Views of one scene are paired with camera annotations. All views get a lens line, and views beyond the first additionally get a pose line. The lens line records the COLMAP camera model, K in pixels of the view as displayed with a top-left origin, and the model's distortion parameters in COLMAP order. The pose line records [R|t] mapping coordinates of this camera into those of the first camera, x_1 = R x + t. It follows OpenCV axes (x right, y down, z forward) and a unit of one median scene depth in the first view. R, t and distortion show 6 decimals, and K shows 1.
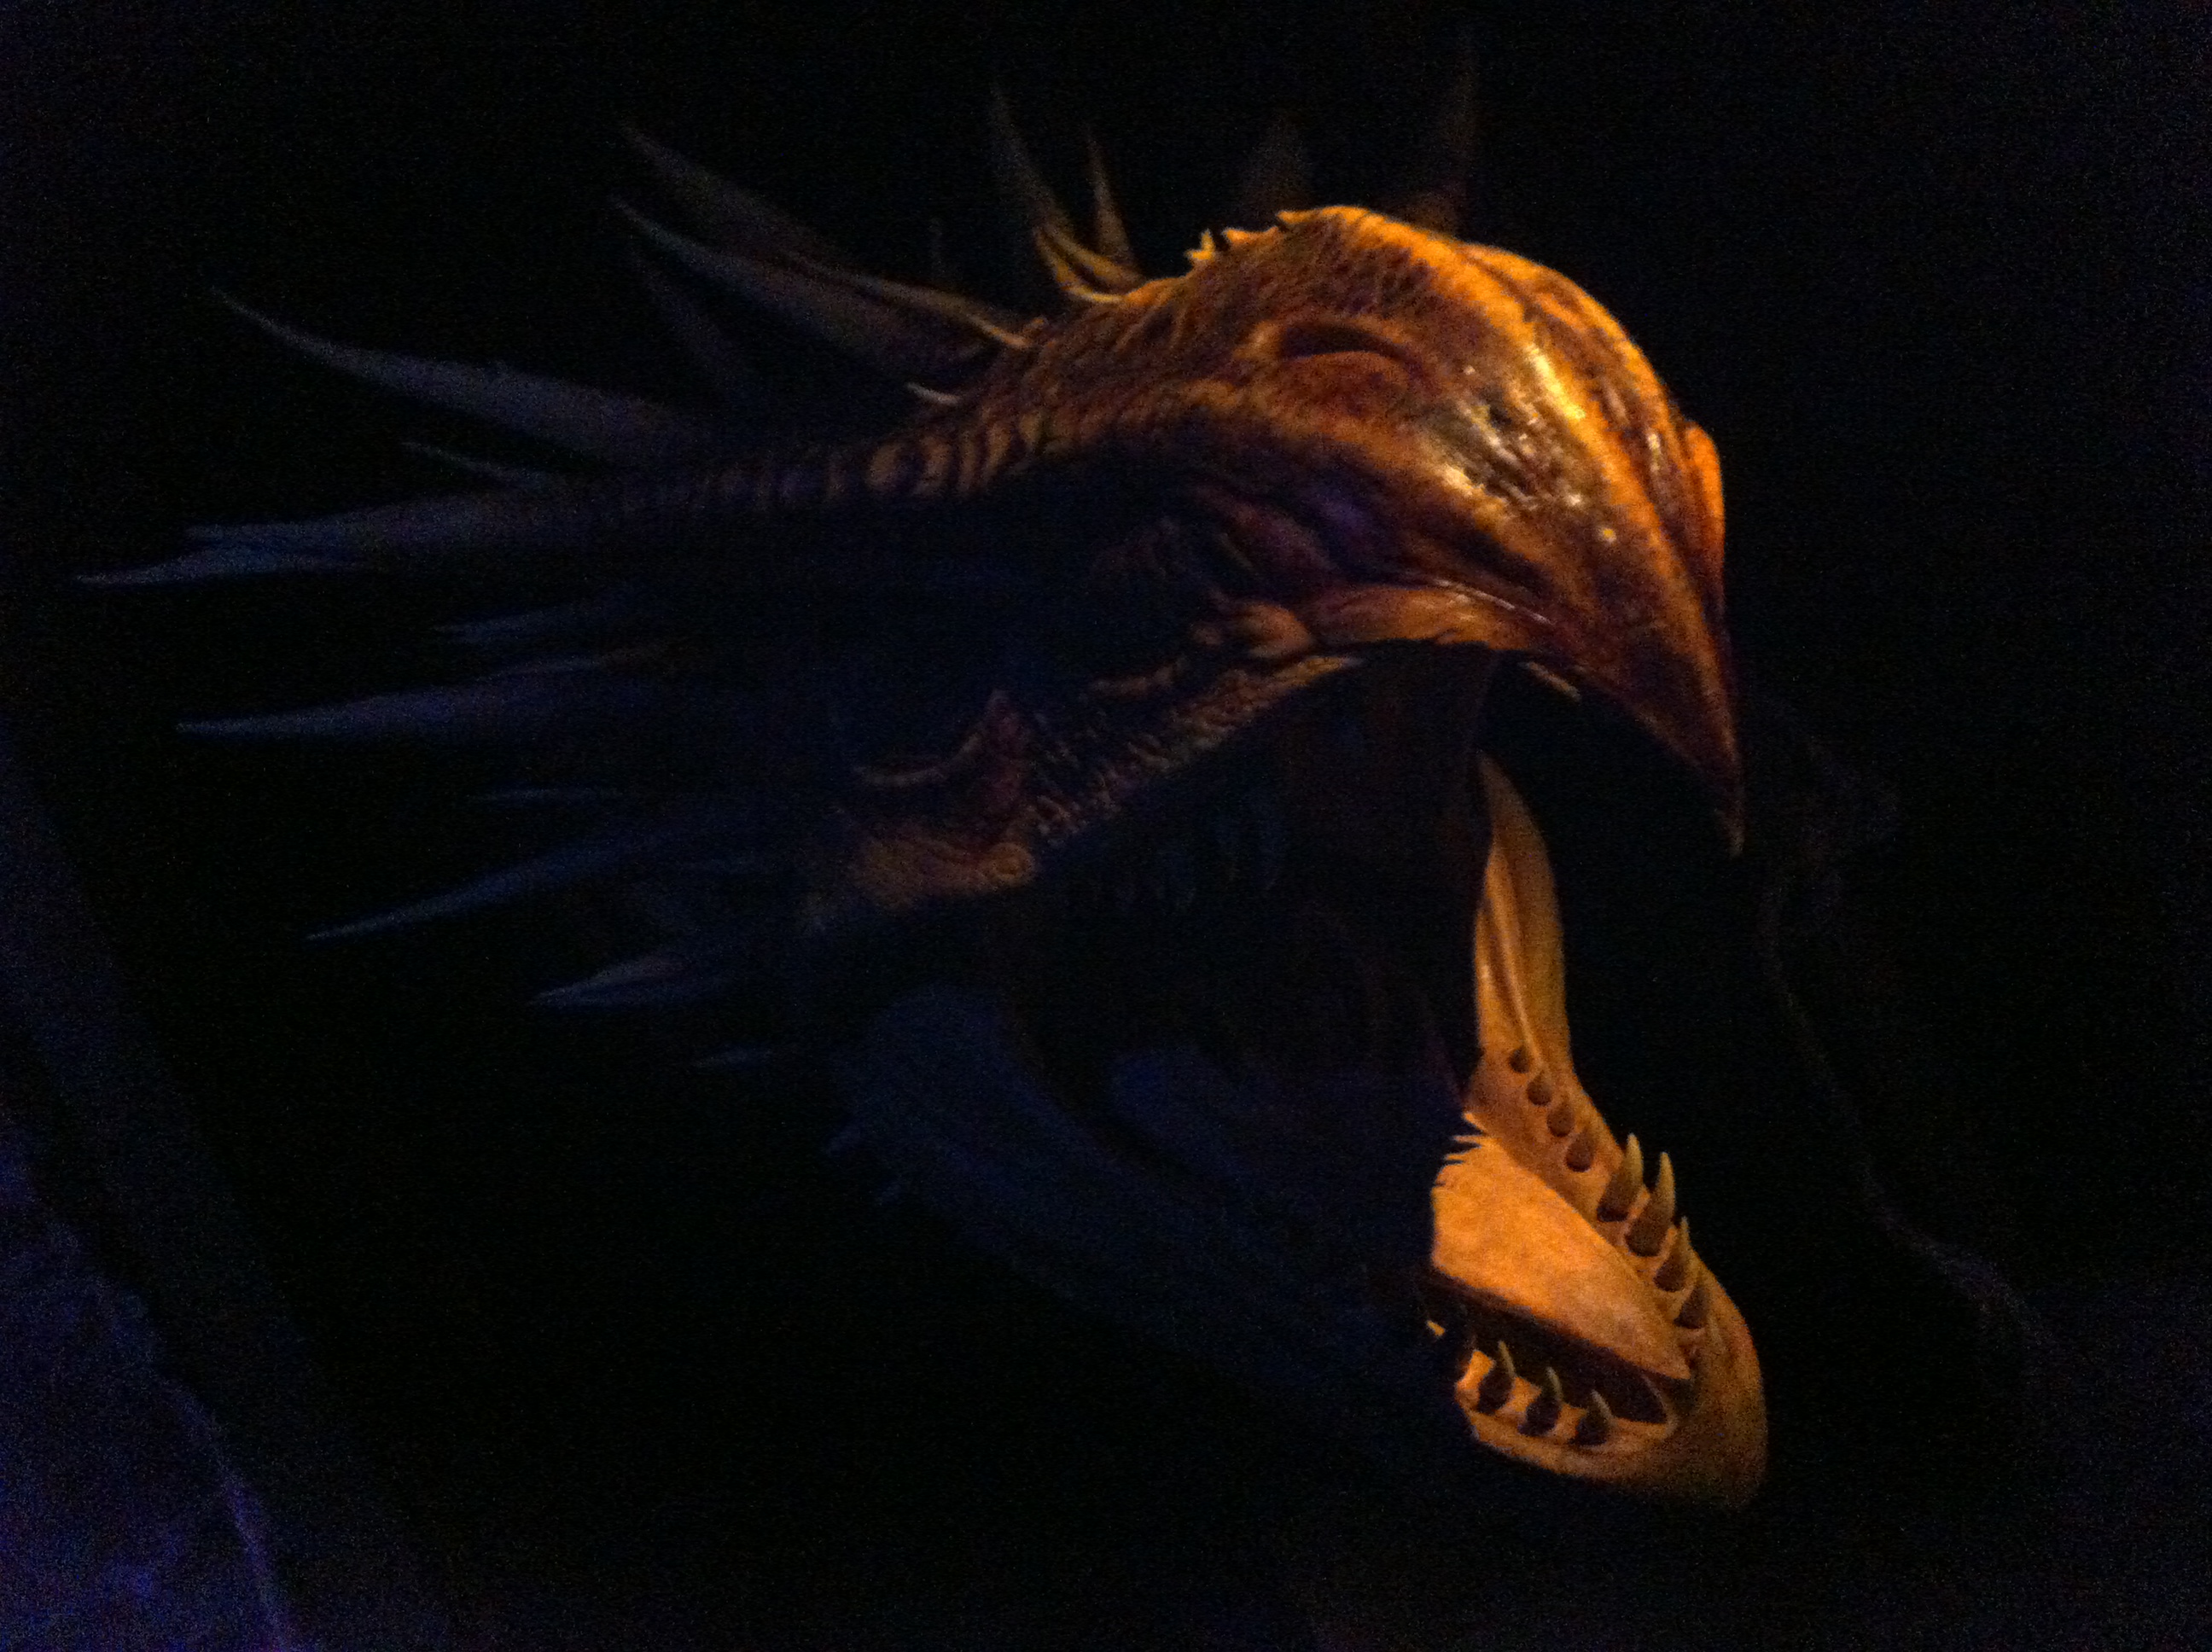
lens RADIAL K [[2168.1, 0, 1104.1], [0, 2168.1, 893.2], [0, 0, 1]] dist [-0.002652, 0.000105]
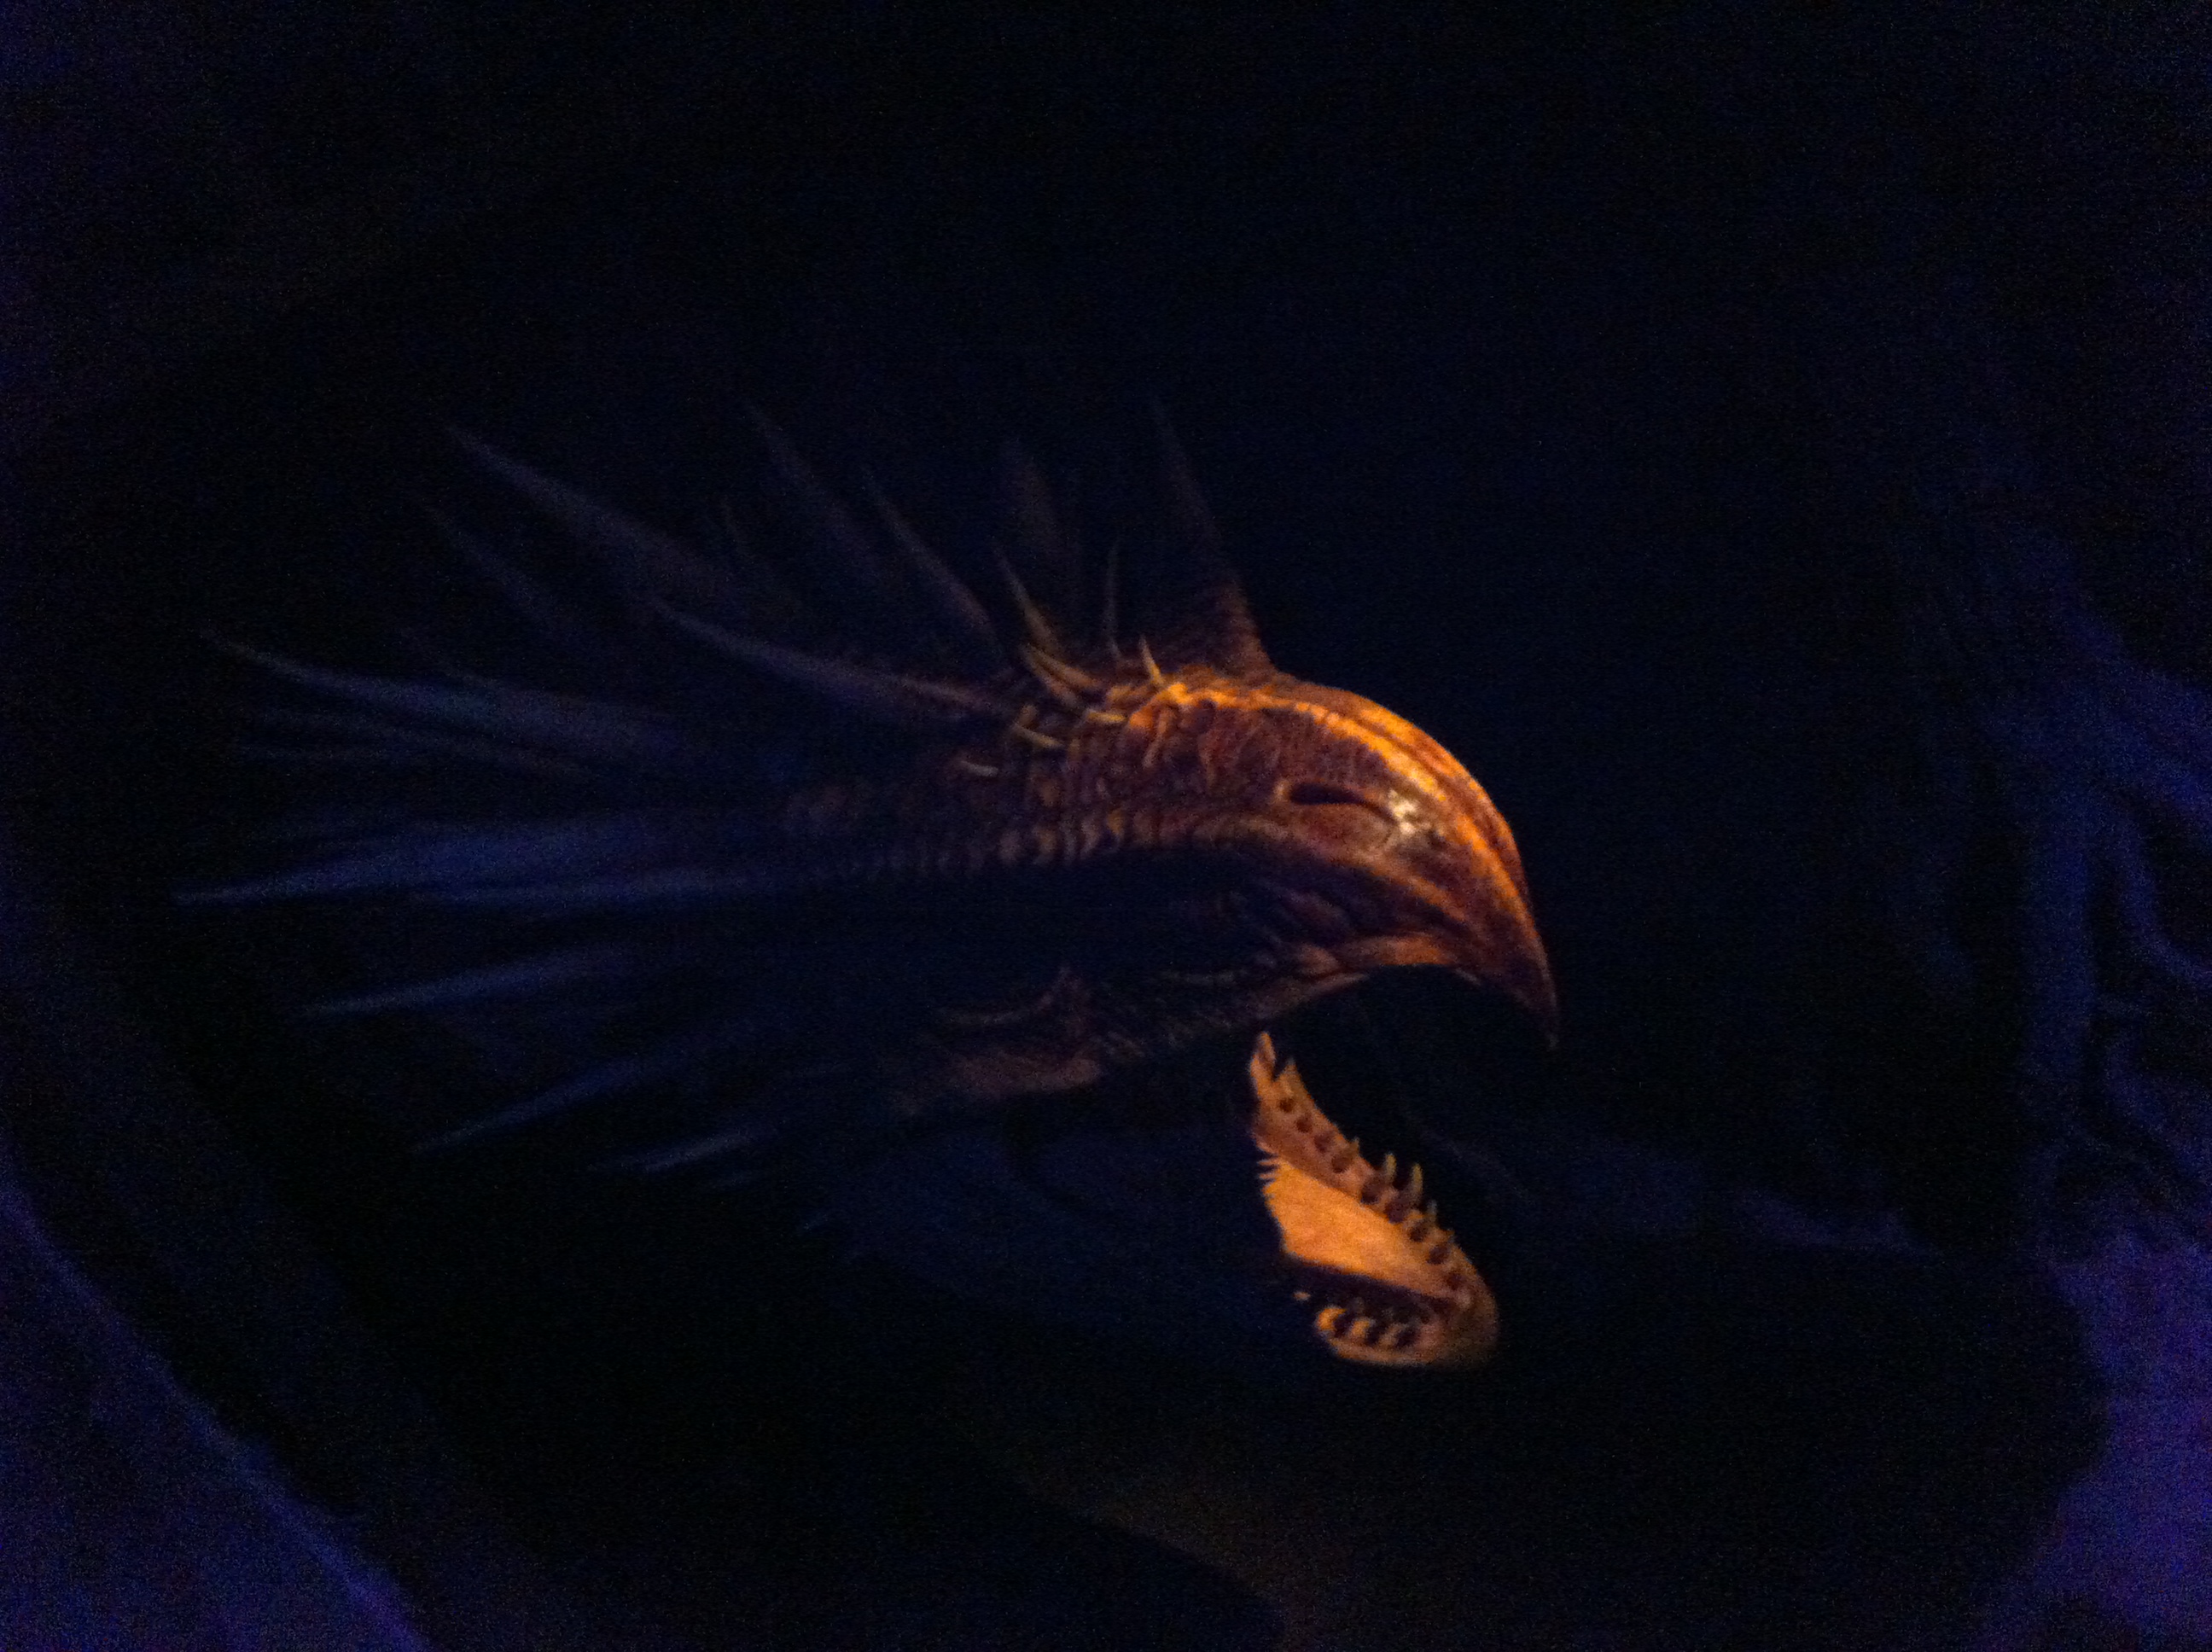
lens RADIAL K [[2223.9, 0, 1114.5], [0, 2223.9, 828.3], [0, 0, 1]] dist [-0.010102, 0.001015]
pose [[0.913045, -0.116585, 0.390840, -0.709211], [0.087115, 0.991907, 0.092369, -0.377113], [-0.398446, -0.050289, 0.915812, -0.555082]]
